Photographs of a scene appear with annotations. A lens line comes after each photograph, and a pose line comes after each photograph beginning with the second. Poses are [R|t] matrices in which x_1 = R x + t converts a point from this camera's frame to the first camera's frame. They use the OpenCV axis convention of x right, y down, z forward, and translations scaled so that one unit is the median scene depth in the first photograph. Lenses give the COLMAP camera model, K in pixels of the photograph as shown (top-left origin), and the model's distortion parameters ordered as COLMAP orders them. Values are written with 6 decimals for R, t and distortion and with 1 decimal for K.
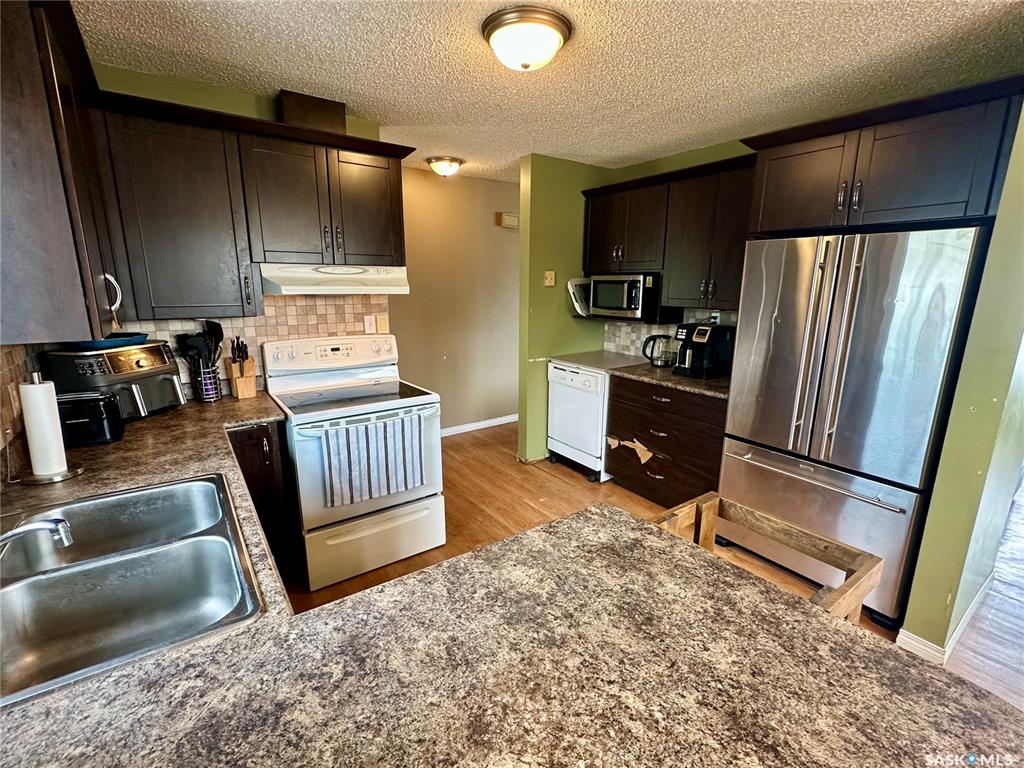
lens RADIAL K [[461.2, 0, 512.6], [0, 461.2, 388.2], [0, 0, 1]] dist [-0.007316, 0.001952]
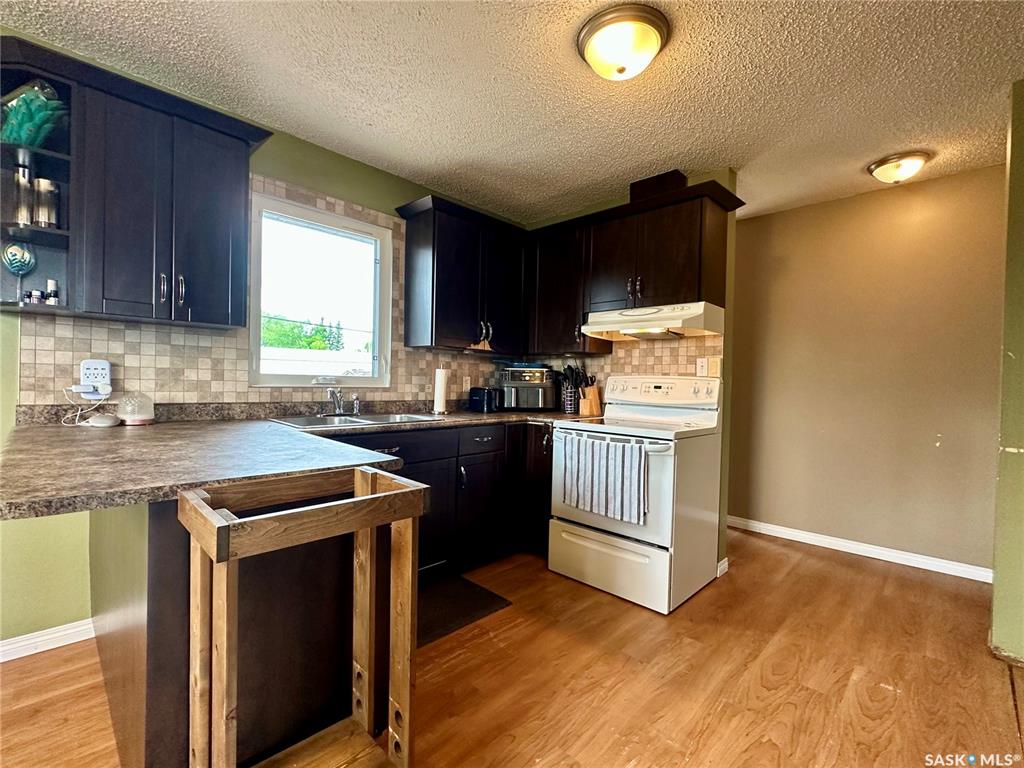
lens RADIAL K [[461.2, 0, 511.7], [0, 461.2, 388.5], [0, 0, 1]] dist [-0.007316, 0.001952]
pose [[0.171086, 0.016454, -0.985119, 0.647276], [-0.239423, 0.970584, -0.025369, 0.029250], [0.955723, 0.240201, 0.169993, 0.515413]]
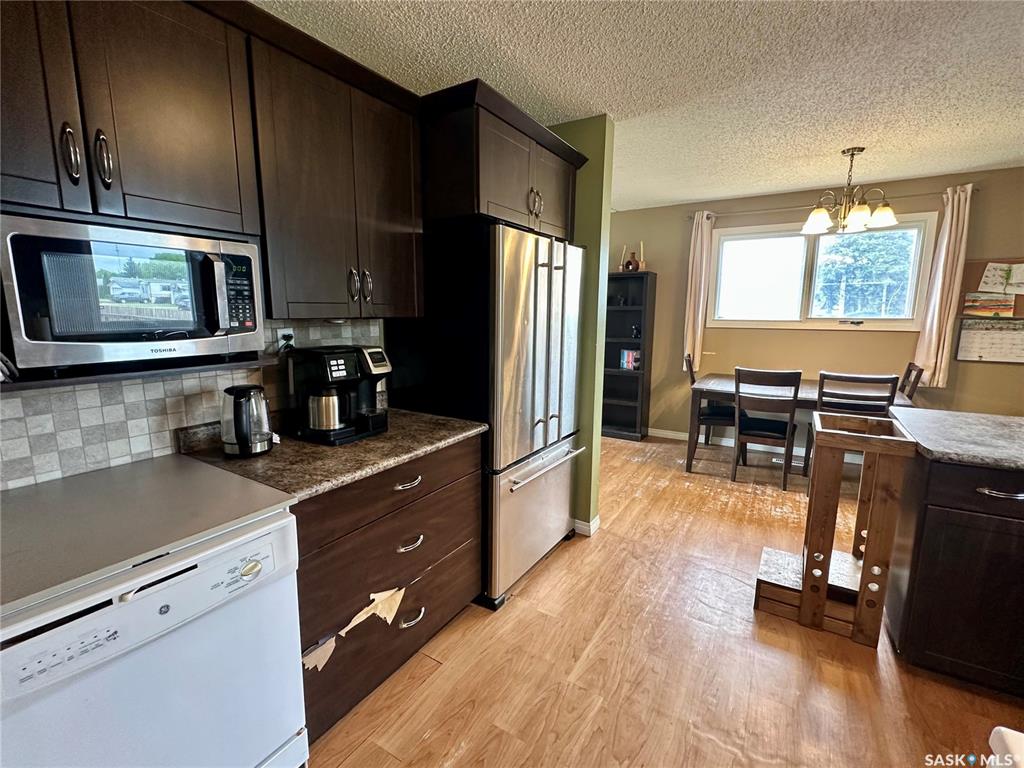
lens RADIAL K [[461.2, 0, 510.5], [0, 461.2, 388.1], [0, 0, 1]] dist [-0.007316, 0.001952]
pose [[-0.388906, -0.164284, 0.906511, -0.234112], [0.199270, 0.945679, 0.256872, -0.231643], [-0.899468, 0.280540, -0.335044, 1.207761]]
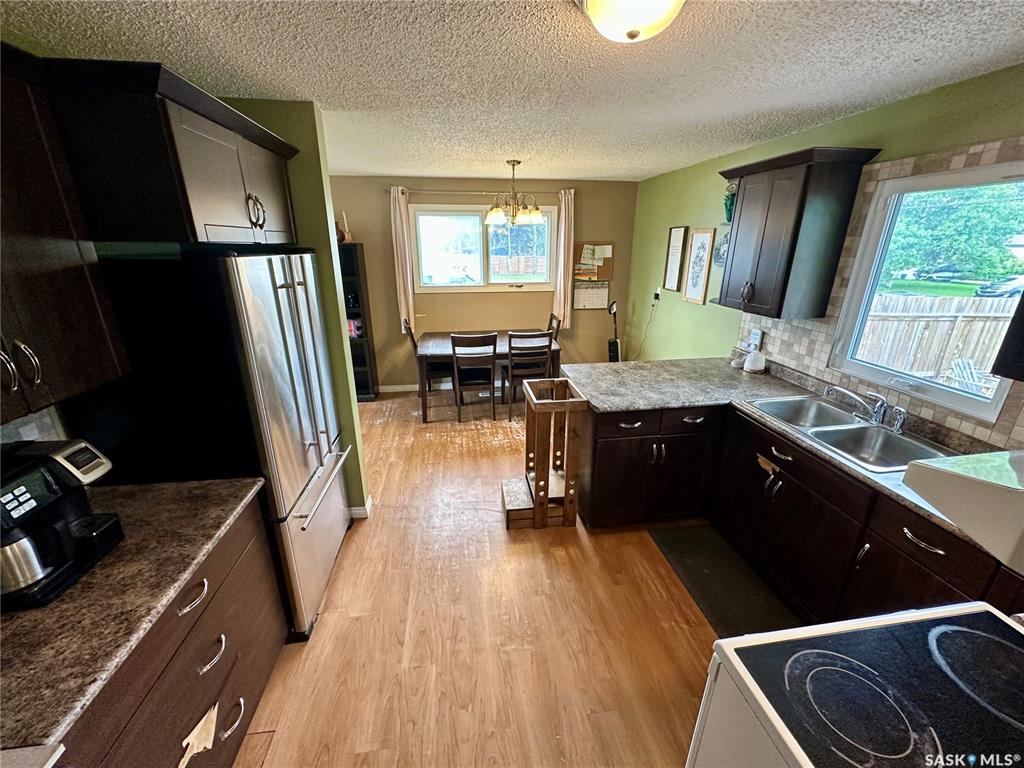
lens RADIAL K [[409.0, 0, 512.3], [0, 409.0, 386.5], [0, 0, 1]] dist [-0.003473, 0.000648]
pose [[-0.885693, -0.163401, 0.434566, -0.114566], [0.093887, 0.853641, 0.512329, -0.384677], [-0.454678, 0.494567, -0.740723, 1.219799]]
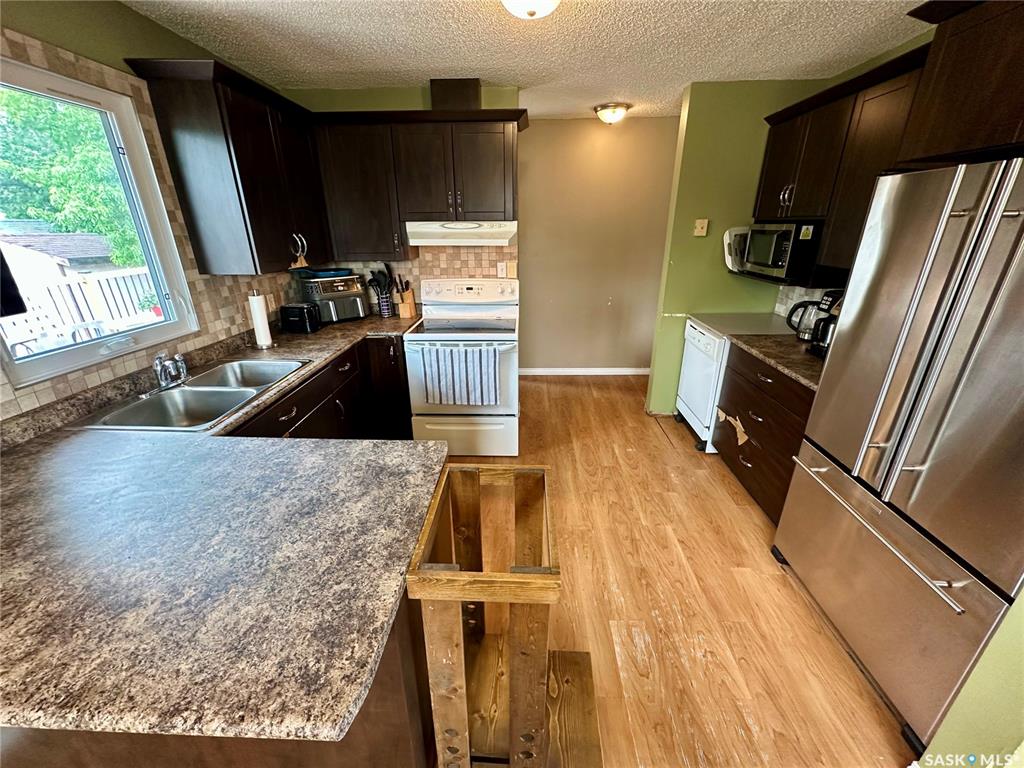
lens RADIAL K [[409.0, 0, 512.3], [0, 409.0, 386.0], [0, 0, 1]] dist [-0.003473, 0.000648]
pose [[0.790233, 0.215053, -0.573833, 0.450379], [-0.126048, 0.973420, 0.191223, -0.055012], [0.599703, -0.078781, 0.796335, 0.140410]]
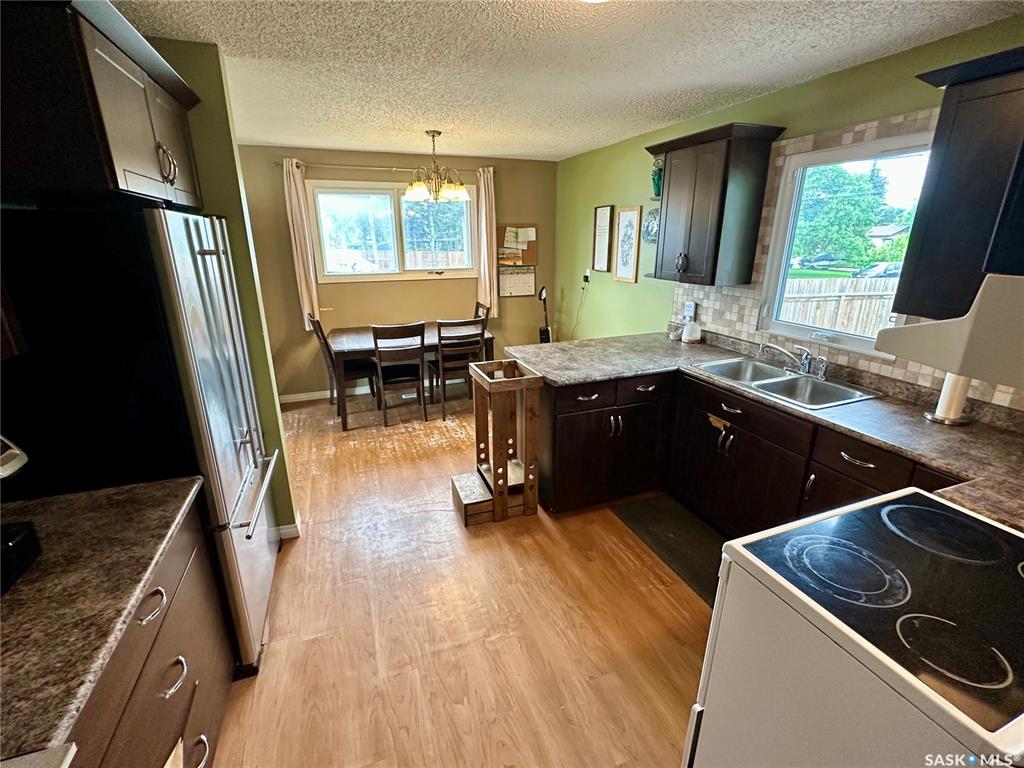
lens RADIAL K [[461.2, 0, 512.3], [0, 461.2, 387.9], [0, 0, 1]] dist [-0.007316, 0.001952]
pose [[-0.965803, -0.084567, 0.245100, -0.050194], [0.053735, 0.859506, 0.508294, -0.357508], [-0.253650, 0.504082, -0.825568, 1.328726]]
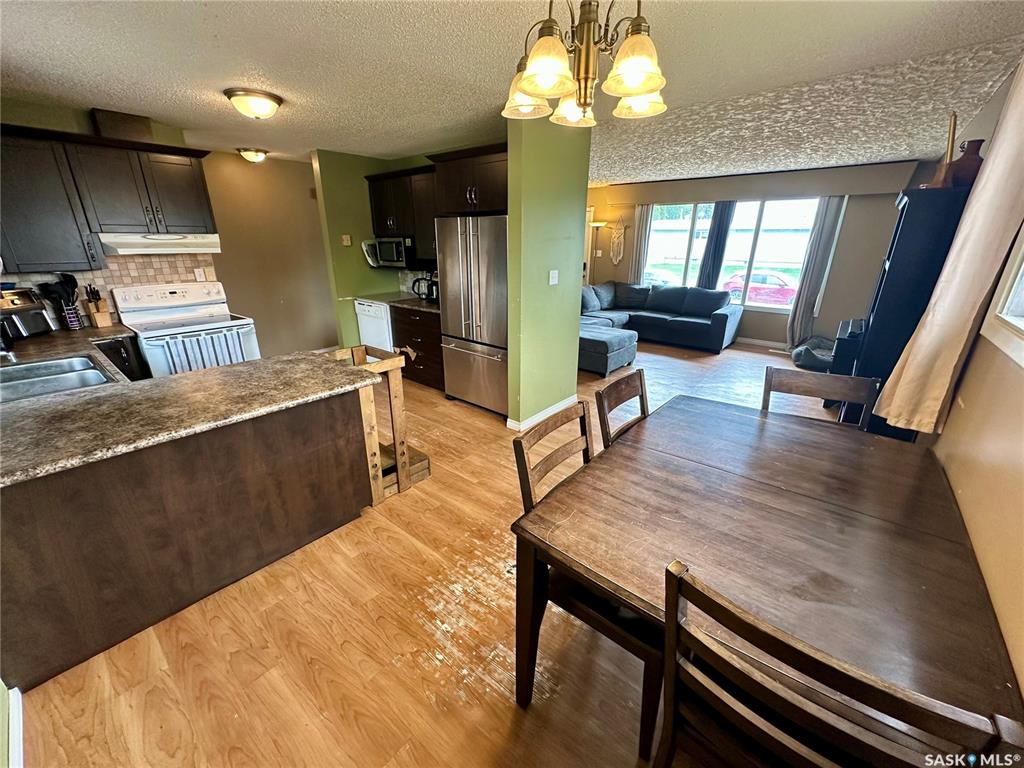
lens RADIAL K [[409.0, 0, 512.7], [0, 409.0, 386.8], [0, 0, 1]] dist [-0.003473, 0.000648]
pose [[0.968538, -0.089332, 0.232280, 0.346216], [0.061065, 0.990128, 0.126166, 0.118775], [-0.241258, -0.108013, 0.964431, -0.562993]]
